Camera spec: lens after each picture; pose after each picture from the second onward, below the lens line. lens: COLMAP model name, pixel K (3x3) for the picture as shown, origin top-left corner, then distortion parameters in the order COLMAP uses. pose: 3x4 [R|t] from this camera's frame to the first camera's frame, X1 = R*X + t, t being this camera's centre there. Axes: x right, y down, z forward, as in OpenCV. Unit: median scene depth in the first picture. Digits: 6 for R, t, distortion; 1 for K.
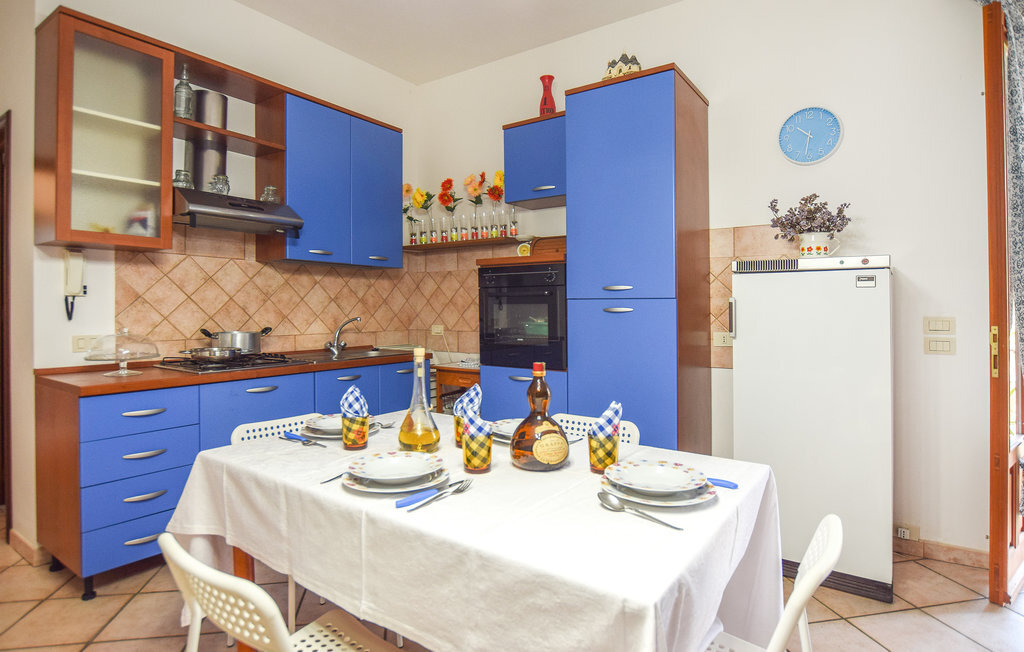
lens RADIAL K [[532.2, 0, 519.5], [0, 532.2, 308.2], [0, 0, 1]] dist [-0.005927, -0.001253]
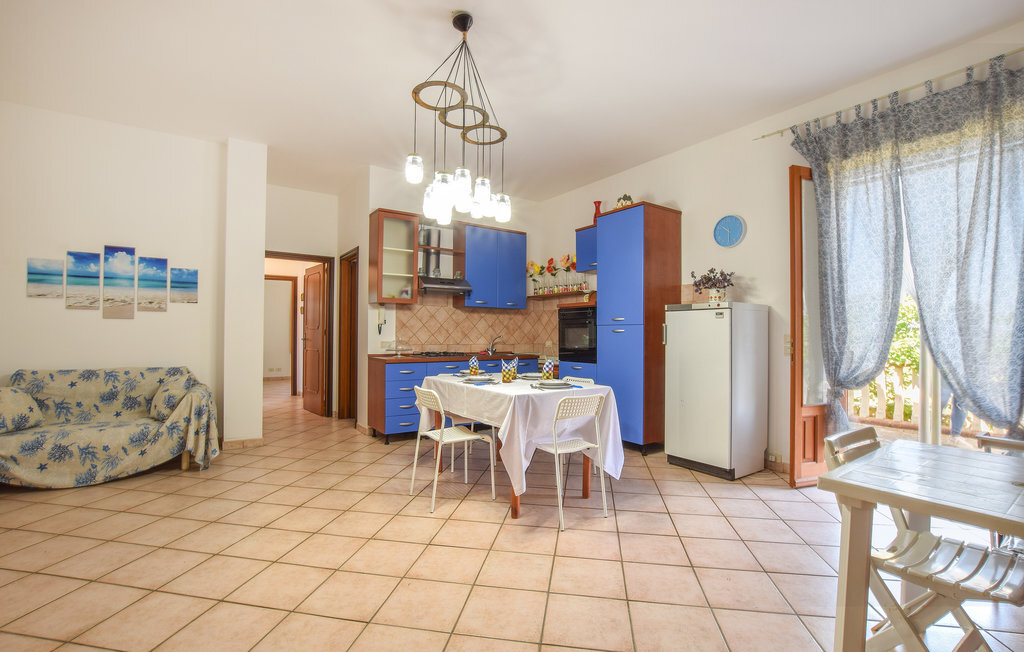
lens RADIAL K [[439.5, 0, 512.0], [0, 439.5, 326.0], [0, 0, 1]] dist [0.002963, 0.000679]
pose [[0.934328, -0.002174, -0.356407, 0.349736], [-0.005608, 0.999768, -0.020800, 0.019066], [0.356370, 0.021433, 0.934099, -0.542108]]
